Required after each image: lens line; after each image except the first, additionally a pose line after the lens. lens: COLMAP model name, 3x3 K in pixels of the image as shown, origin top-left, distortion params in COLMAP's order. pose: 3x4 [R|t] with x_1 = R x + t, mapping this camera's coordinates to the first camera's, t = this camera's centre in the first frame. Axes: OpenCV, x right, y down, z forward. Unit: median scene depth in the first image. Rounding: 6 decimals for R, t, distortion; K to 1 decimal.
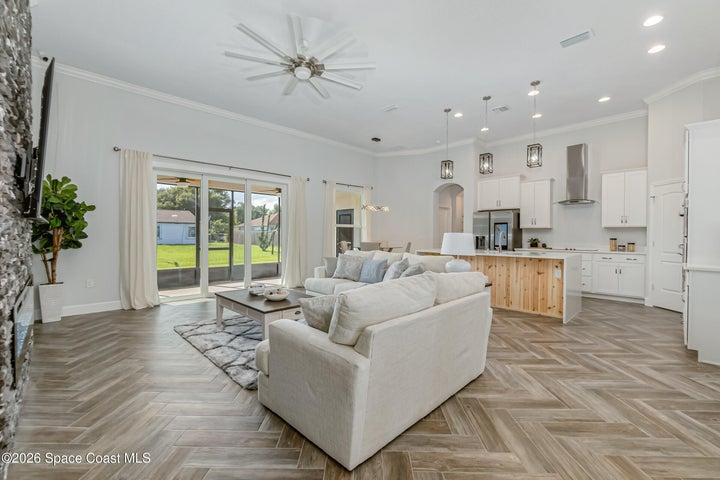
lens RADIAL K [[315.1, 0, 359.3], [0, 315.1, 235.7], [0, 0, 1]] dist [0.001417, 0.000240]
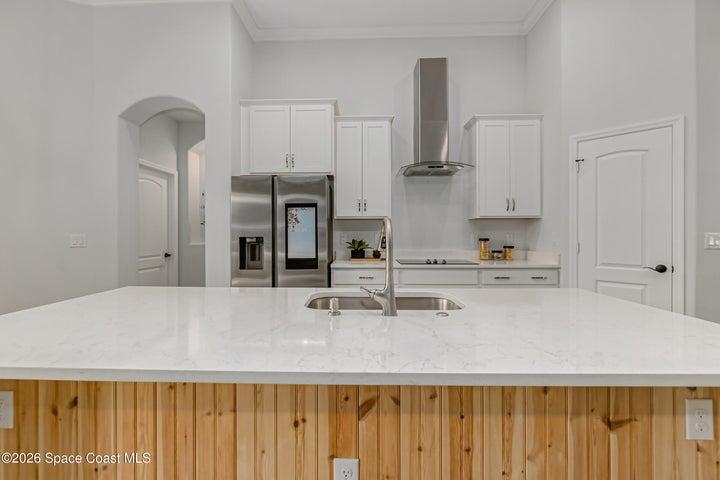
lens RADIAL K [[315.1, 0, 359.3], [0, 315.1, 235.7], [0, 0, 1]] dist [0.001417, 0.000240]
pose [[0.713686, -0.009707, 0.700398, 0.218047], [0.008052, 0.999952, 0.005655, -0.001046], [-0.700419, 0.001604, 0.713730, 0.665022]]
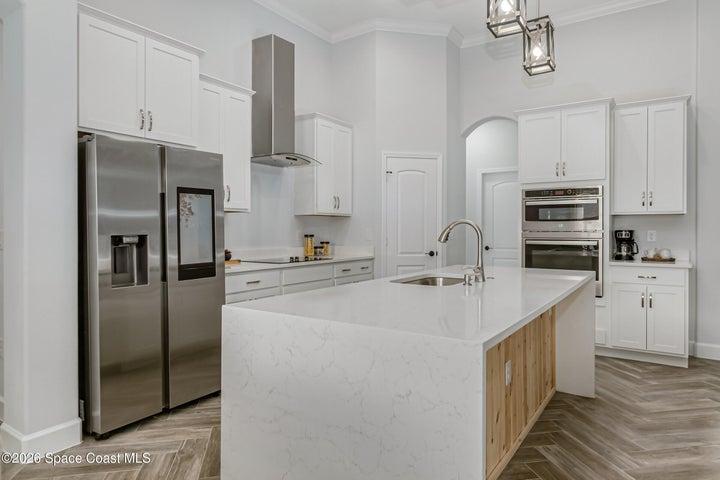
lens RADIAL K [[449.6, 0, 357.7], [0, 449.6, 233.4], [0, 0, 1]] dist [-0.001394, -0.000076]
pose [[-0.199913, -0.013987, 0.979714, -0.005124], [0.002182, 0.999889, 0.014720, -0.004568], [-0.979811, 0.005081, -0.199861, 0.953251]]
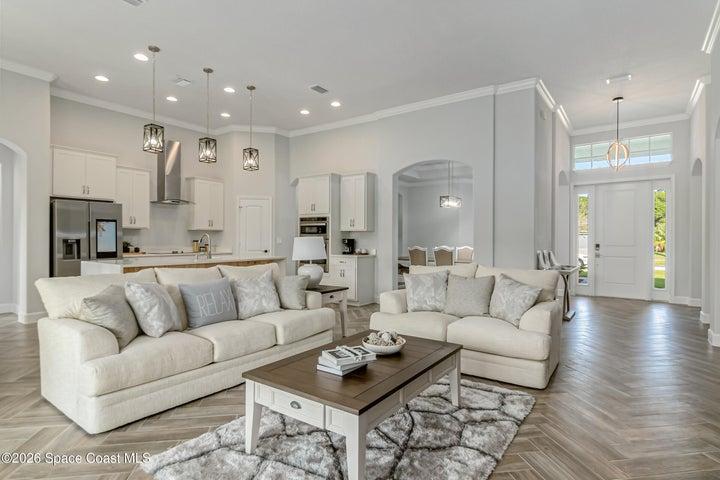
lens RADIAL K [[381.4, 0, 358.3], [0, 381.4, 239.4], [0, 0, 1]] dist [0.000425, 0.000414]
pose [[-0.188094, -0.008917, 0.982111, -0.499551], [-0.003610, 0.999958, 0.008388, -0.006478], [-0.982144, -0.001967, -0.188118, 0.622074]]
